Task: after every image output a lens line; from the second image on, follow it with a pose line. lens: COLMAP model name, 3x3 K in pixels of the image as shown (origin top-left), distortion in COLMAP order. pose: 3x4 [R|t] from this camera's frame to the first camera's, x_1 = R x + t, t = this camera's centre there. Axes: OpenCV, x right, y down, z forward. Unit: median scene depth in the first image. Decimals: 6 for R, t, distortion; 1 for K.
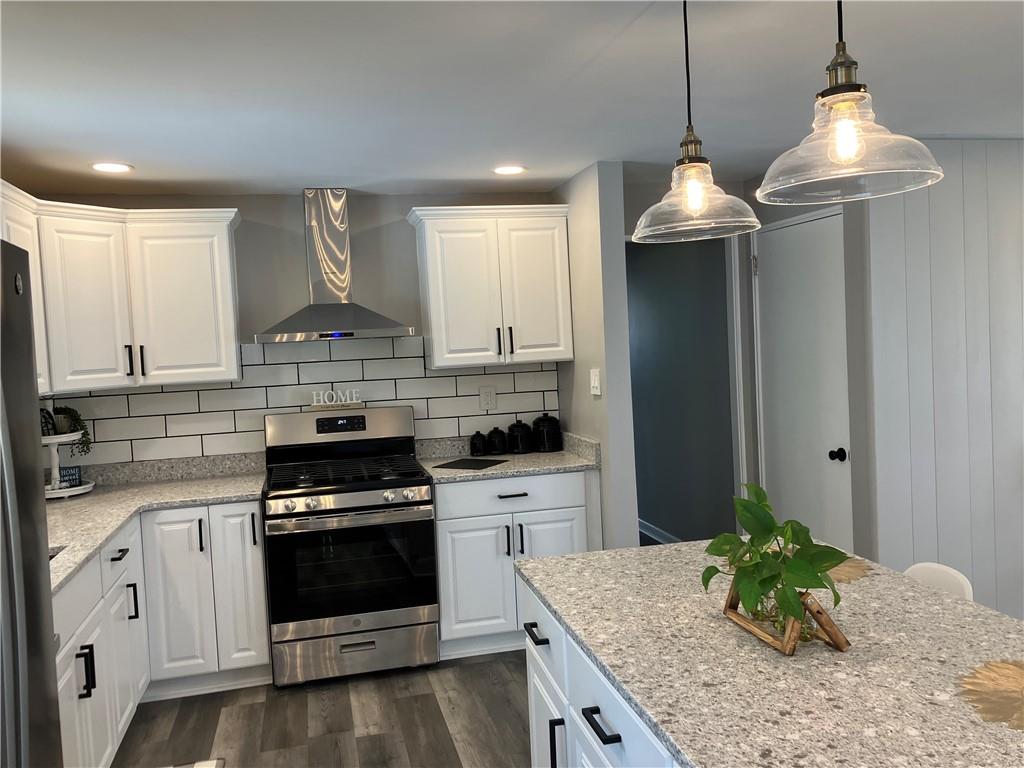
lens RADIAL K [[826.8, 0, 512.2], [0, 826.8, 384.3], [0, 0, 1]] dist [-0.001333, -0.002985]
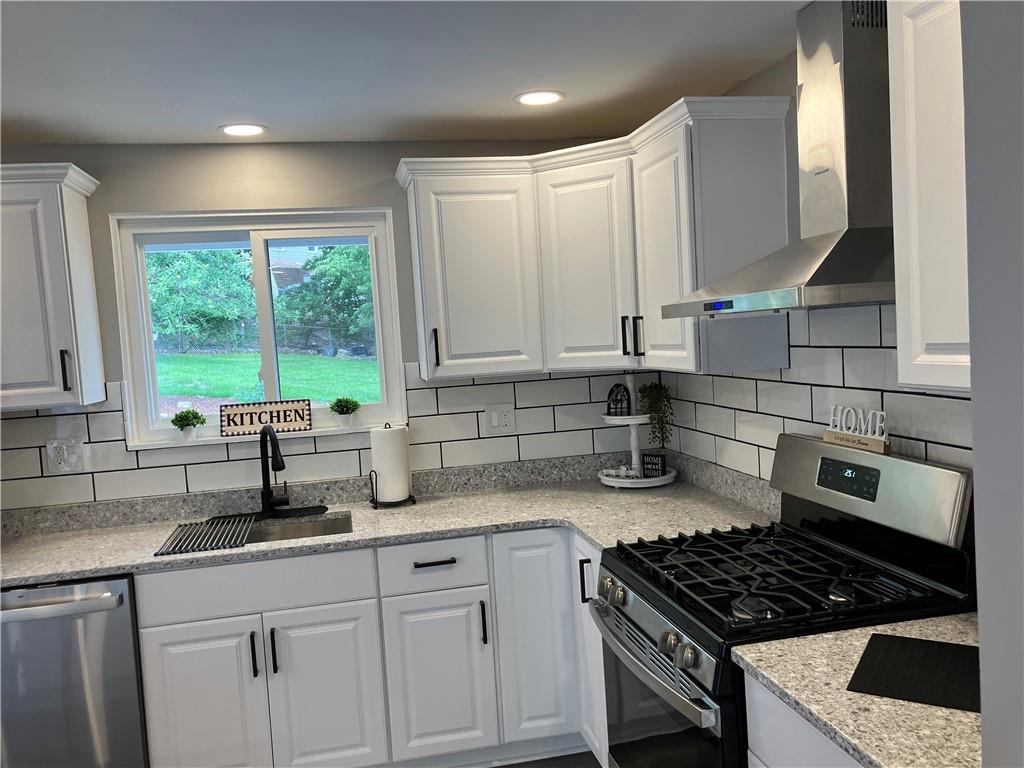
lens RADIAL K [[826.8, 0, 511.3], [0, 826.8, 380.8], [0, 0, 1]] dist [-0.001333, -0.002985]
pose [[-0.024329, 0.112246, -0.993383, 0.307179], [0.015075, 0.993605, 0.111902, -0.073534], [0.999590, -0.012253, -0.025865, 0.892946]]
